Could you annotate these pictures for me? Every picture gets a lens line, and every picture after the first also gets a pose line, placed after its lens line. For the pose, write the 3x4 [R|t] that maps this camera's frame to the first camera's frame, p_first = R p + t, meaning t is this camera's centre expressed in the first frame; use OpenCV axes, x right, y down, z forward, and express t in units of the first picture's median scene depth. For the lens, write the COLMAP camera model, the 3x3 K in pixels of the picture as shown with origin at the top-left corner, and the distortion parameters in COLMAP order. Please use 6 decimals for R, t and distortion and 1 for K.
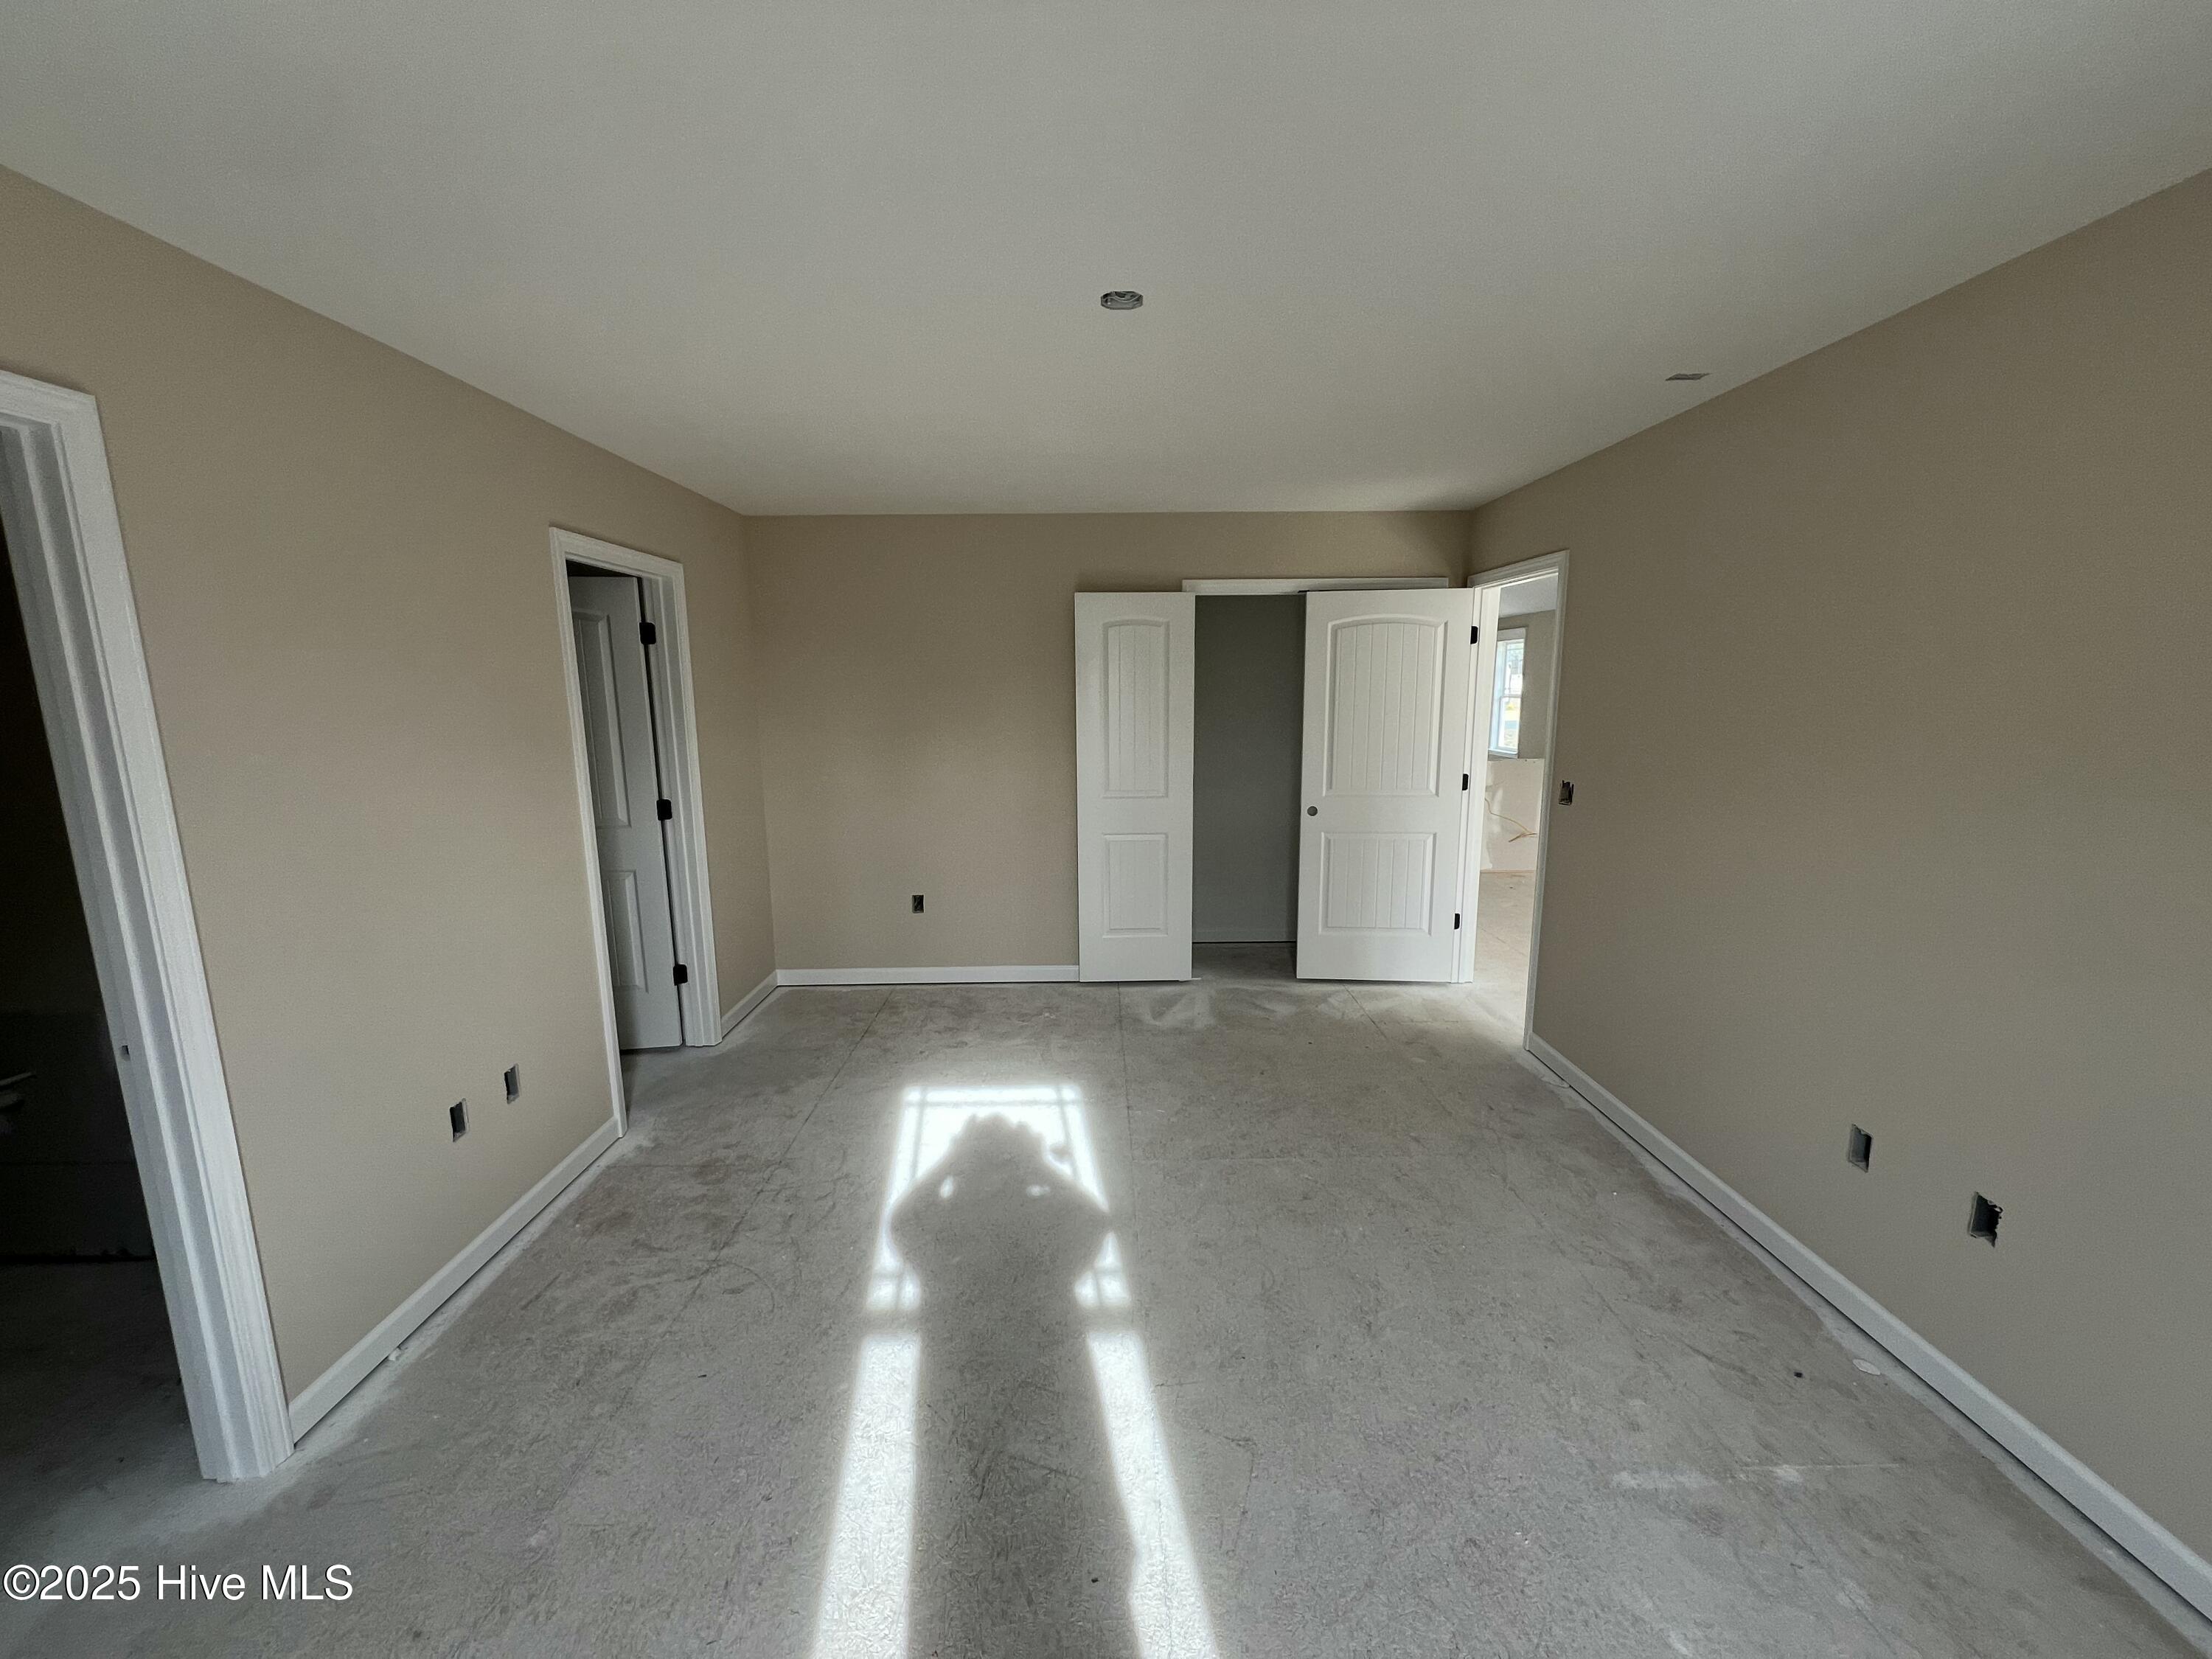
lens RADIAL K [[879.3, 0, 1095.7], [0, 879.3, 822.8], [0, 0, 1]] dist [-0.003234, 0.000121]
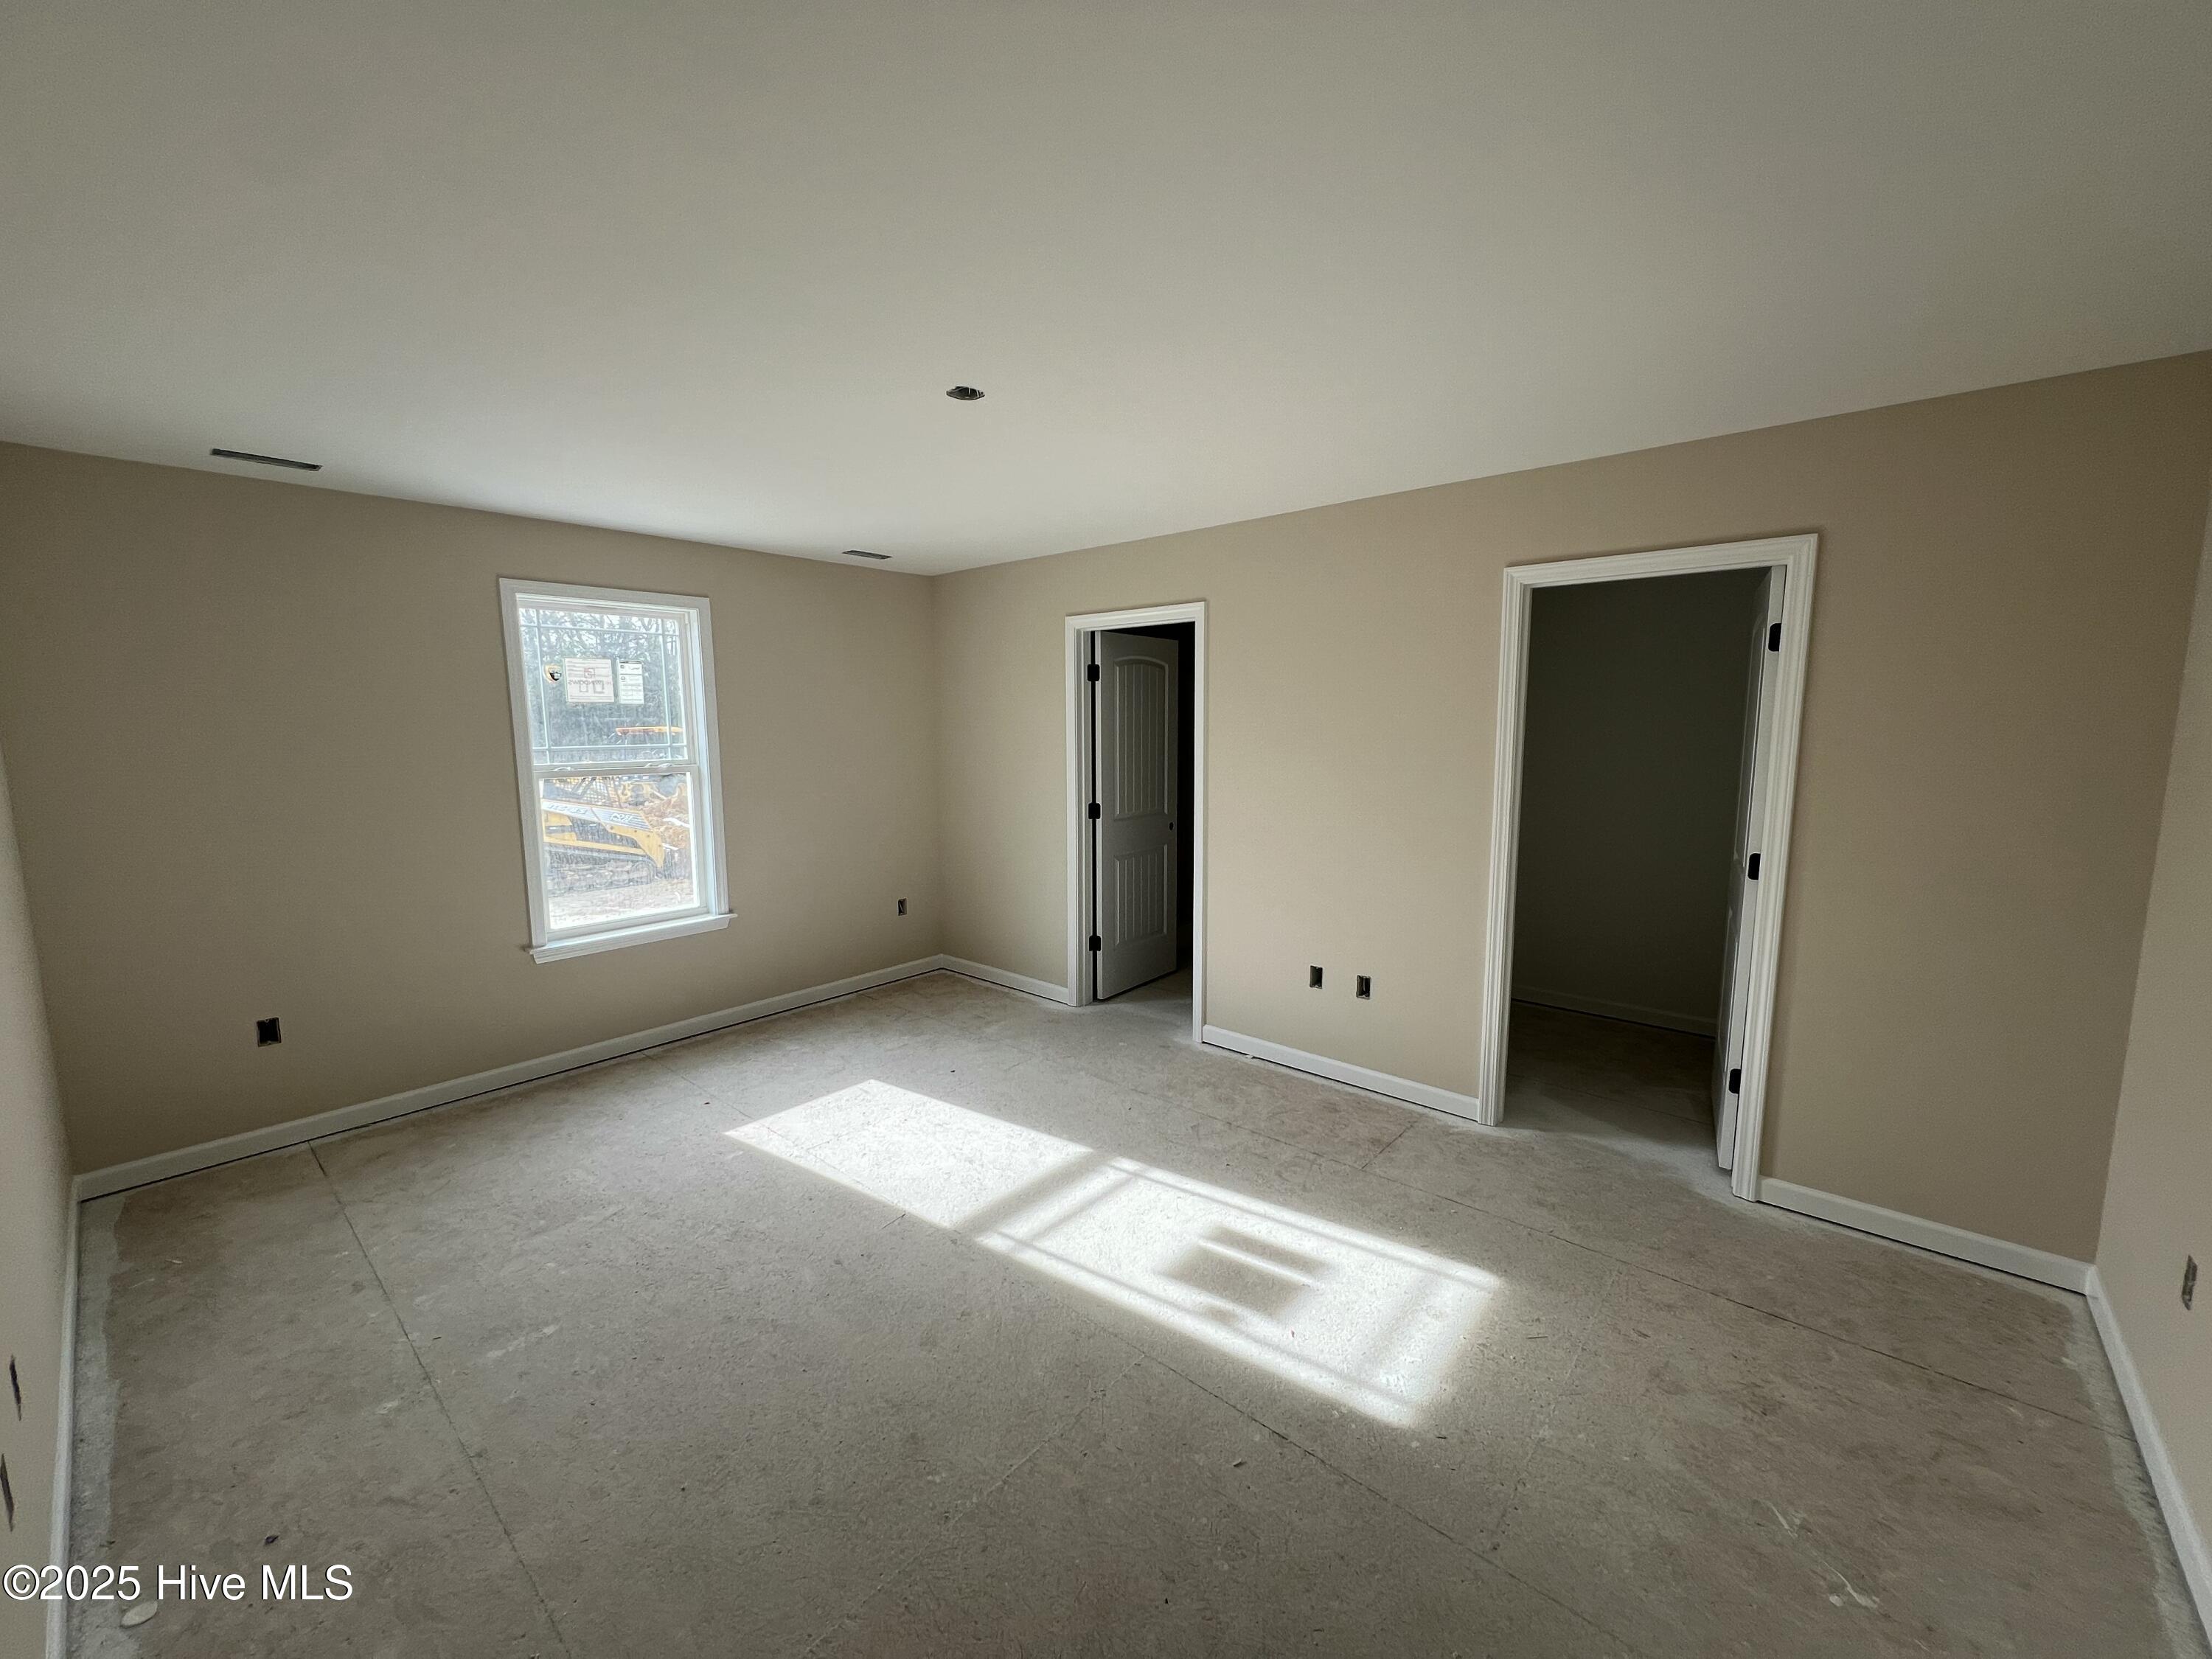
lens RADIAL K [[879.3, 0, 1116.5], [0, 879.3, 837.5], [0, 0, 1]] dist [-0.003234, 0.000121]
pose [[-0.648839, 0.116722, -0.751920, 0.555290], [-0.109188, 0.963657, 0.243810, -0.208672], [0.753051, 0.240294, -0.612513, 1.310759]]
